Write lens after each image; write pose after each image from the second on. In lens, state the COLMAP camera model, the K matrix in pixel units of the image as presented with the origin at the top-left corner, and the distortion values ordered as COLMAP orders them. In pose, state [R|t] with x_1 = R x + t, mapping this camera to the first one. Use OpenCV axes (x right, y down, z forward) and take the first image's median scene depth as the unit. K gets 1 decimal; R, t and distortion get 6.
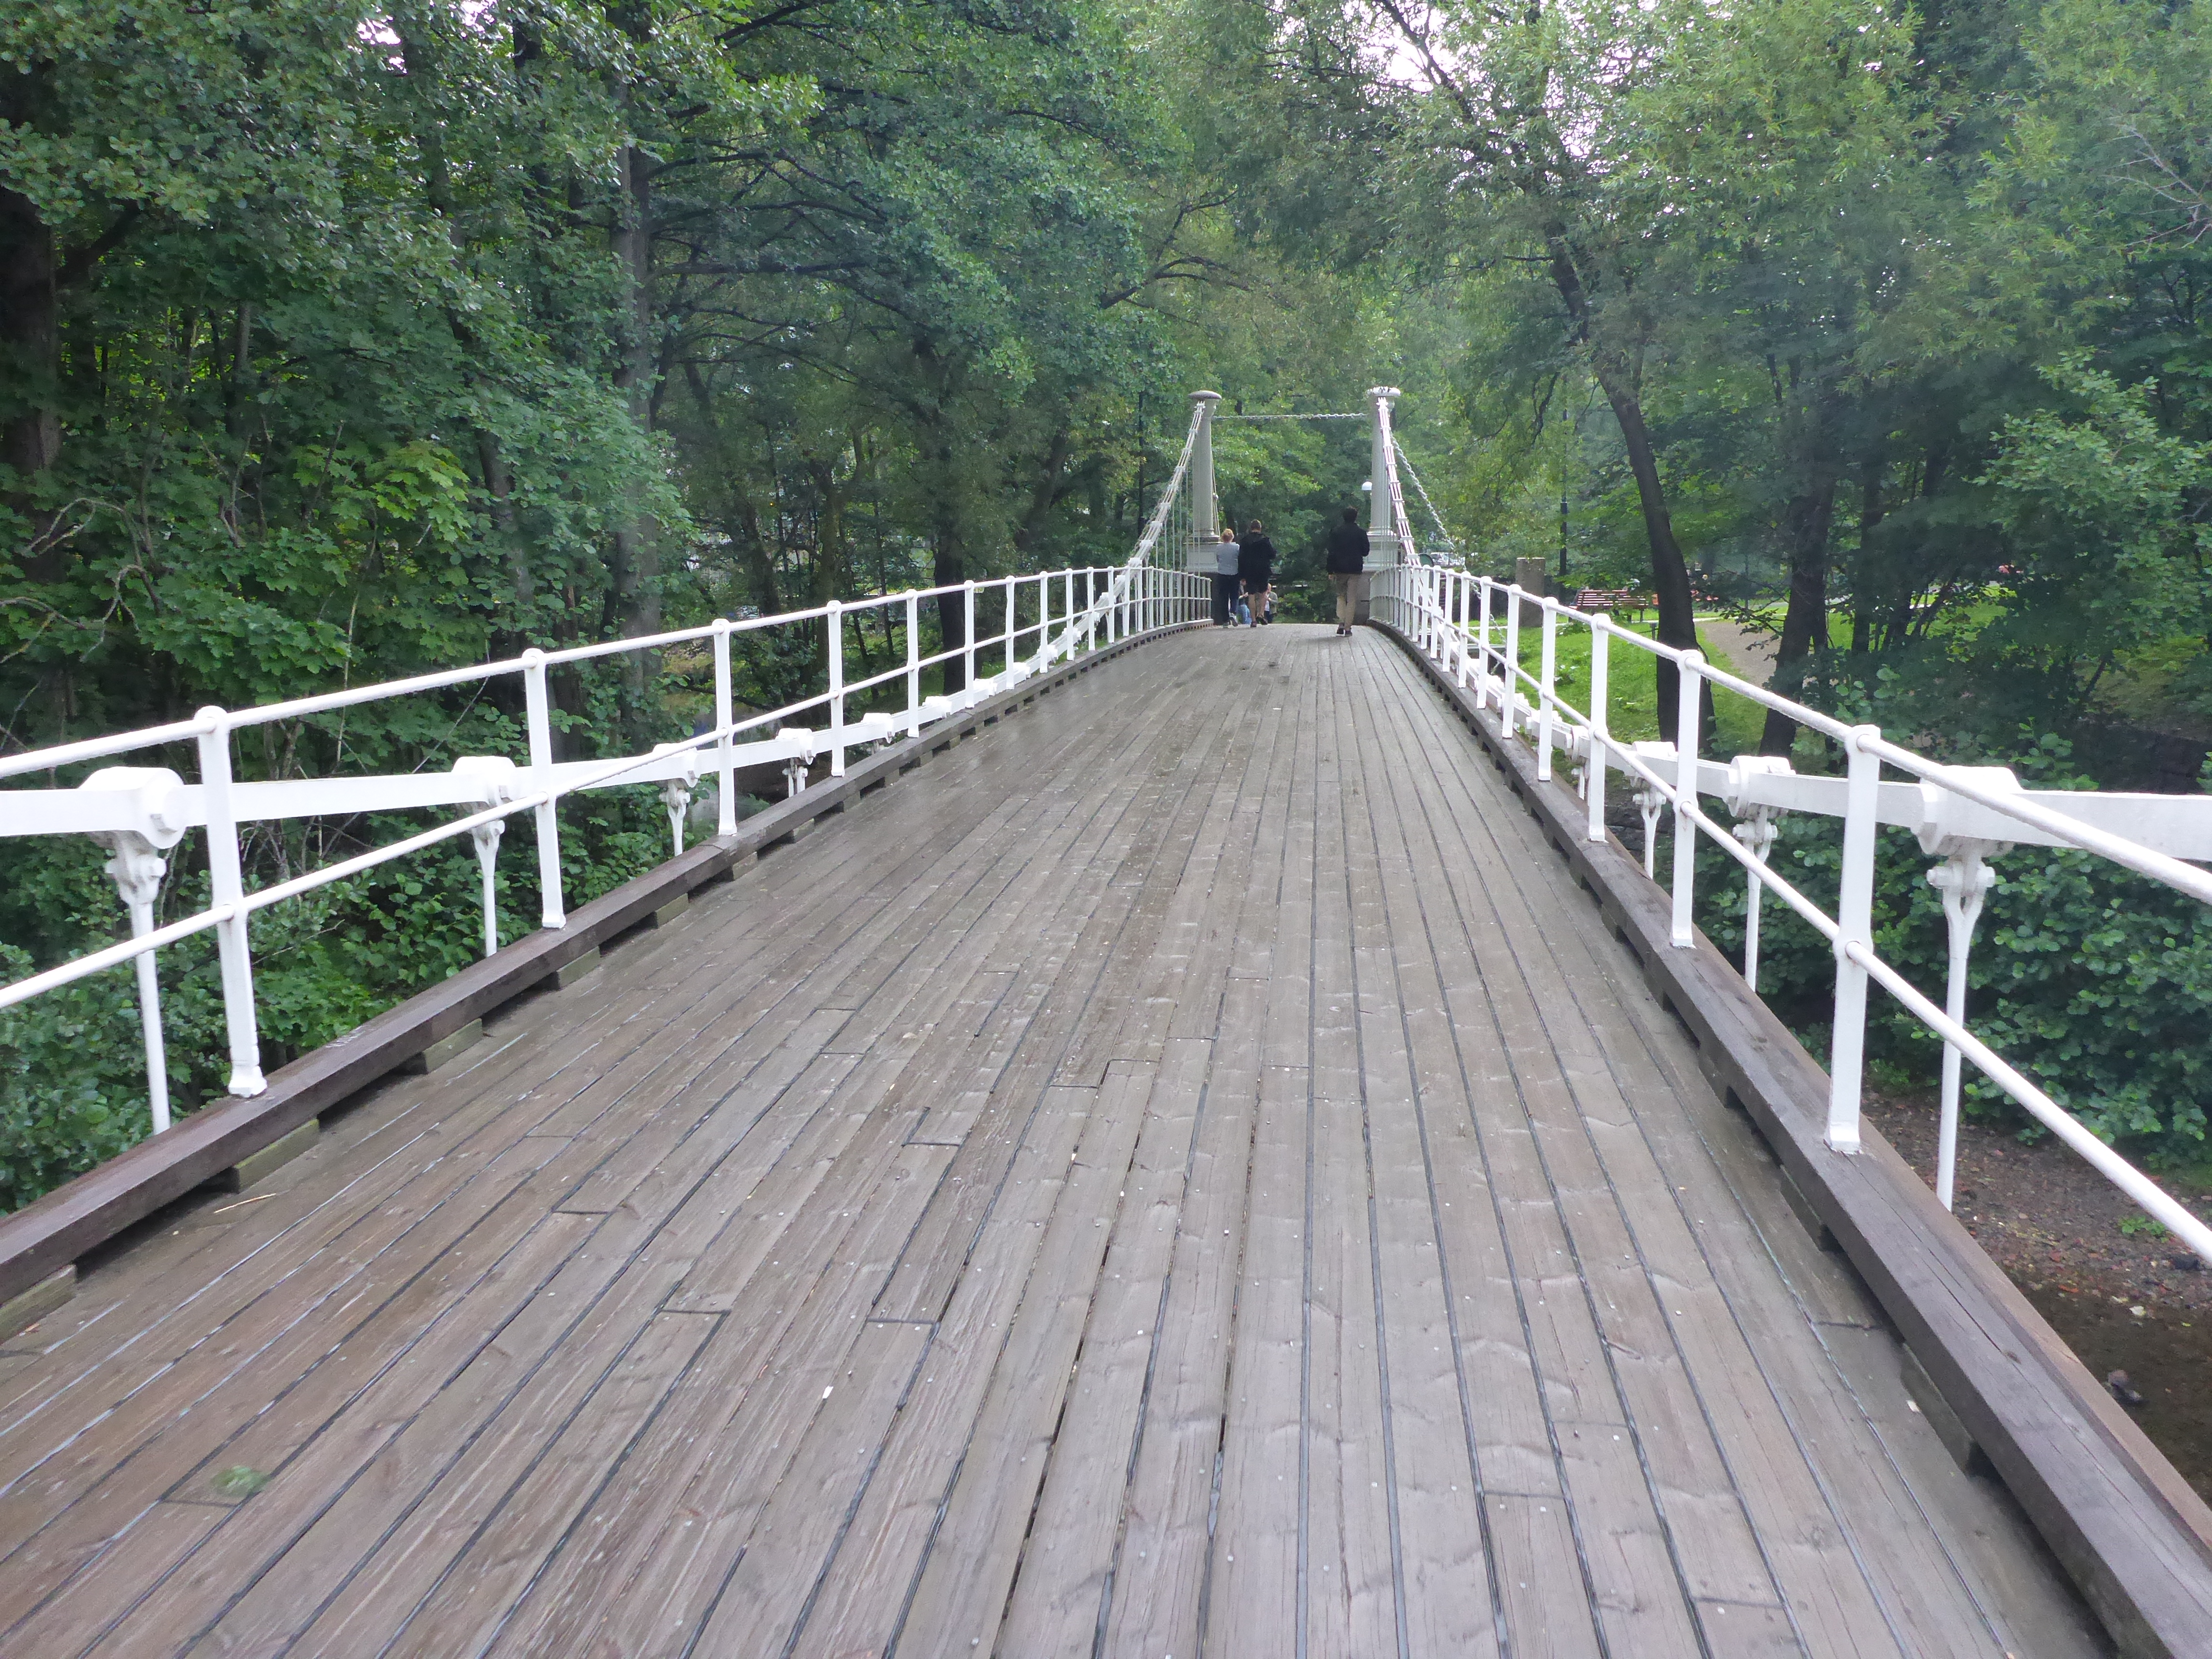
lens RADIAL K [[1902.5, 0, 1106.0], [0, 1902.5, 829.5], [0, 0, 1]] dist [0.004295, -0.089984]
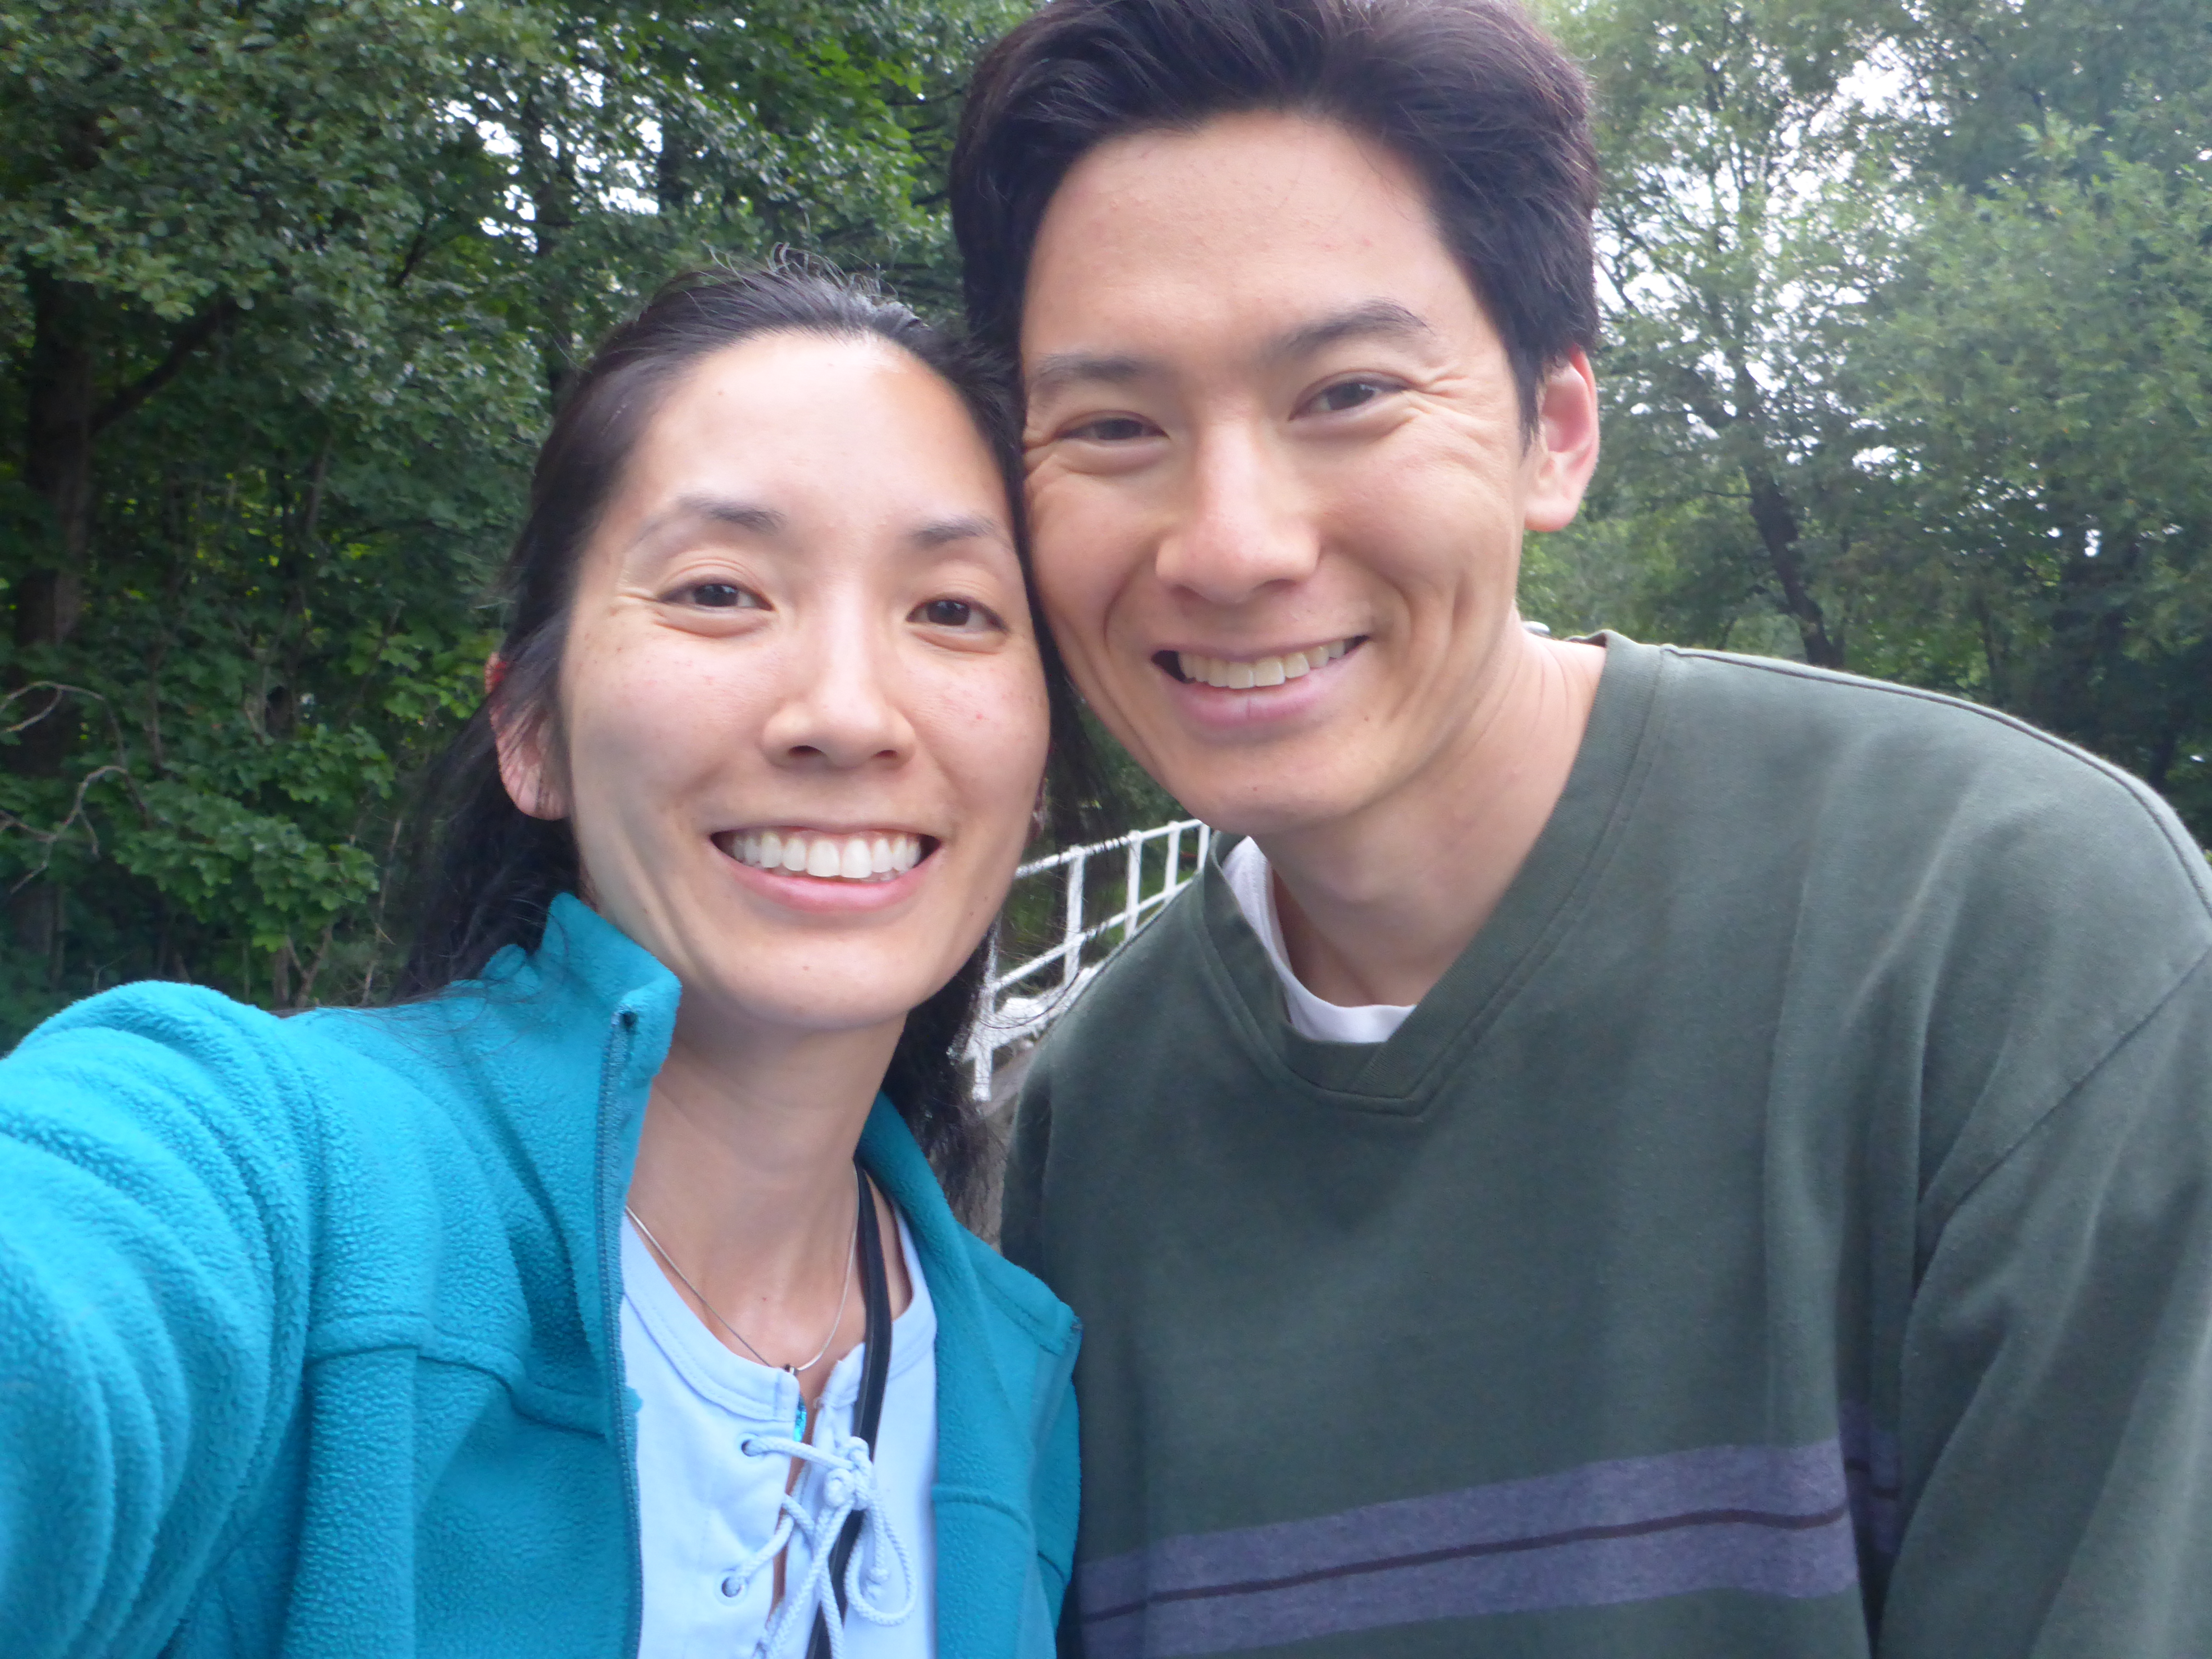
lens RADIAL K [[1812.8, 0, 1106.0], [0, 1812.8, 829.5], [0, 0, 1]] dist [-0.063493, 0.011237]
pose [[0.997764, 0.054855, -0.038176, -0.066026], [-0.058571, 0.992828, -0.104221, -0.057957], [0.032186, 0.106224, 0.993821, 0.265267]]
